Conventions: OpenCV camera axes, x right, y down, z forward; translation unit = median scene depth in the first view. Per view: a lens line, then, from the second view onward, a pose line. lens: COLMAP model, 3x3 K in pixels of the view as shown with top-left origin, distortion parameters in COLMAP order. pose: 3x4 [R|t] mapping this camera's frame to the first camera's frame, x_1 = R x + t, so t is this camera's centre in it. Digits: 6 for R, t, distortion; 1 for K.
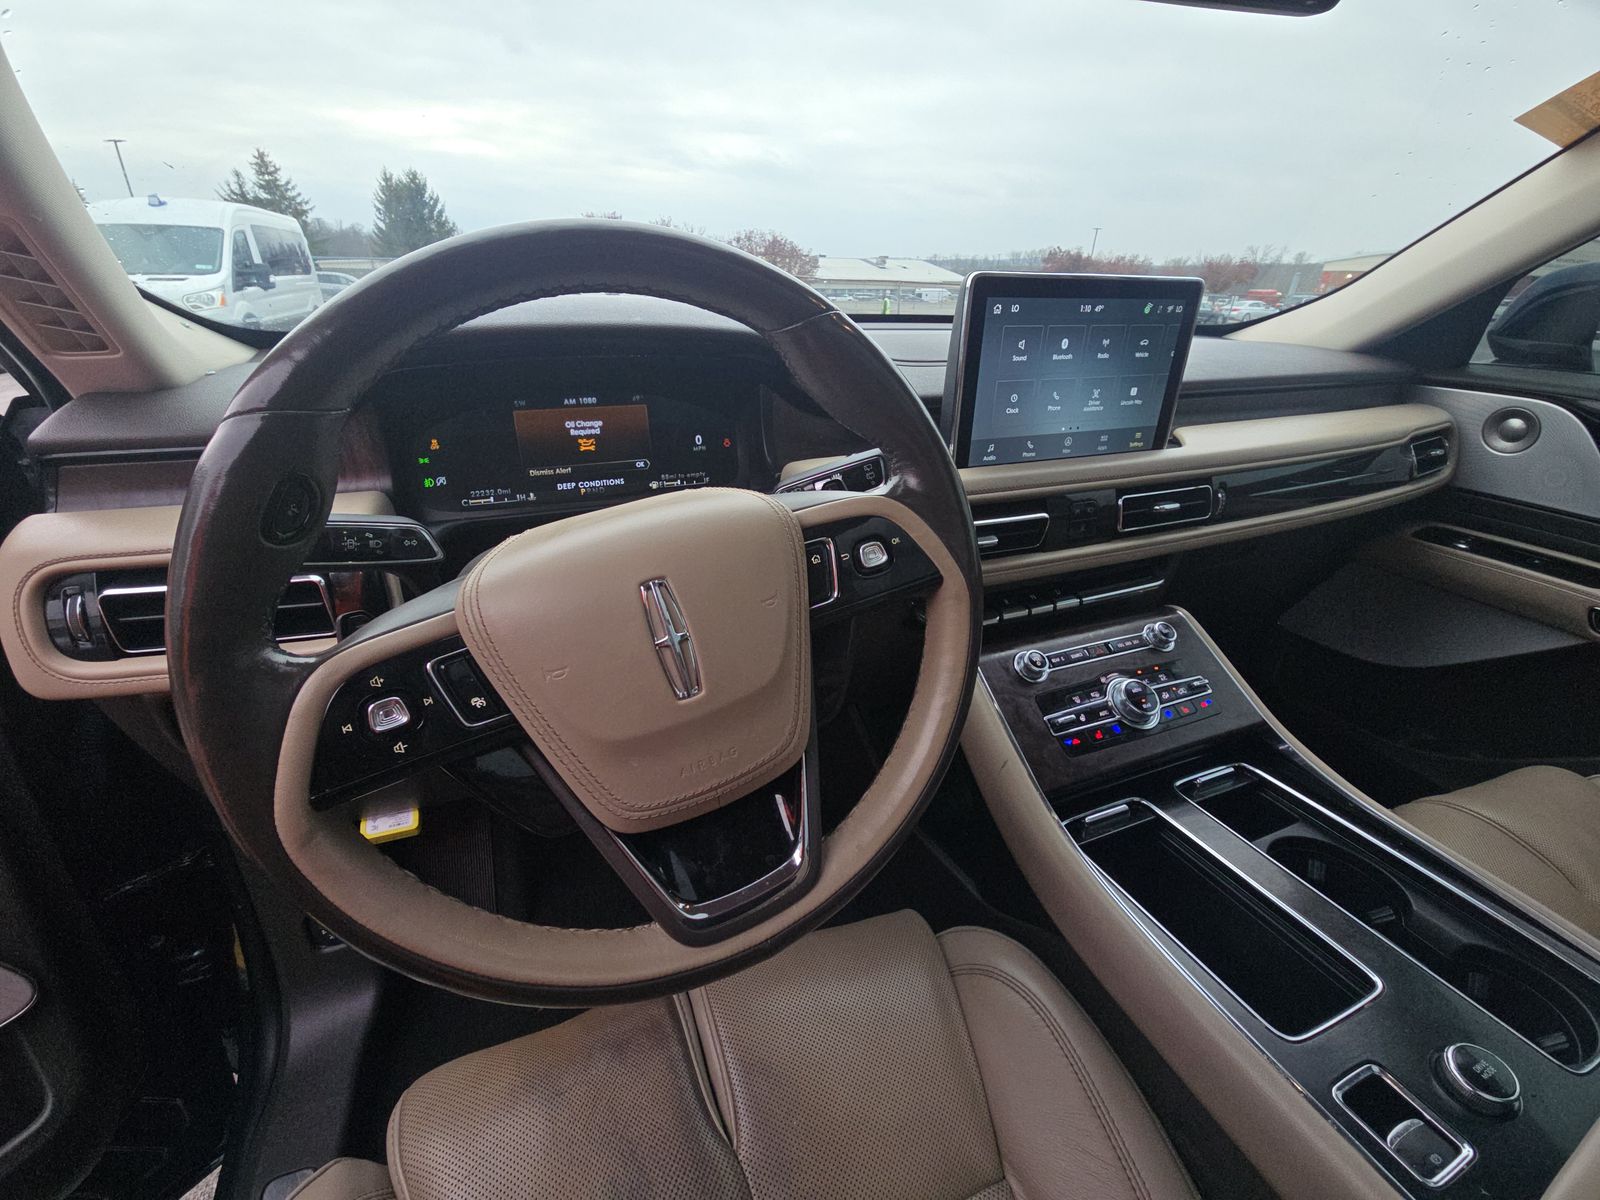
lens RADIAL K [[643.3, 0, 800.0], [0, 643.3, 600.0], [0, 0, 1]] dist [-0.002592, -0.000379]
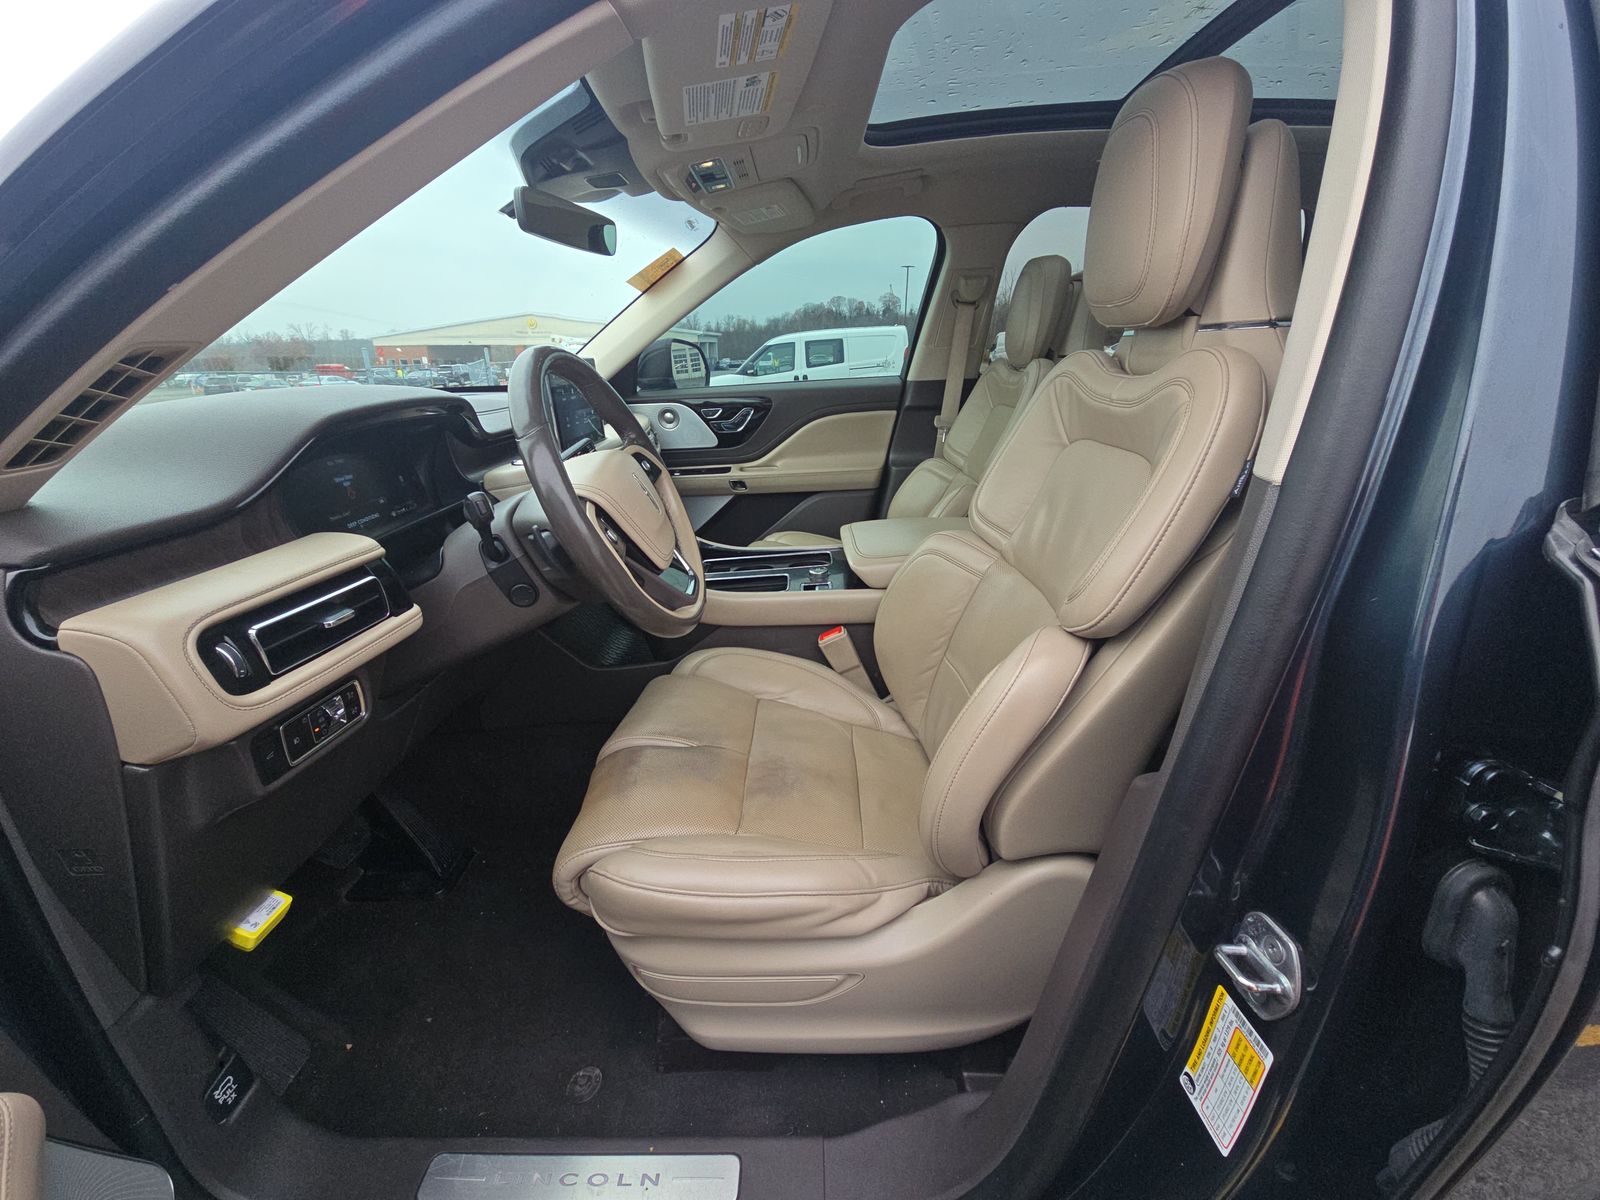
lens RADIAL K [[643.3, 0, 800.0], [0, 643.3, 600.0], [0, 0, 1]] dist [-0.002592, -0.000379]
pose [[0.373148, -0.357897, 0.855961, -0.812606], [0.439680, 0.880634, 0.176539, 0.087400], [-0.816971, 0.310474, 0.485967, -0.230022]]
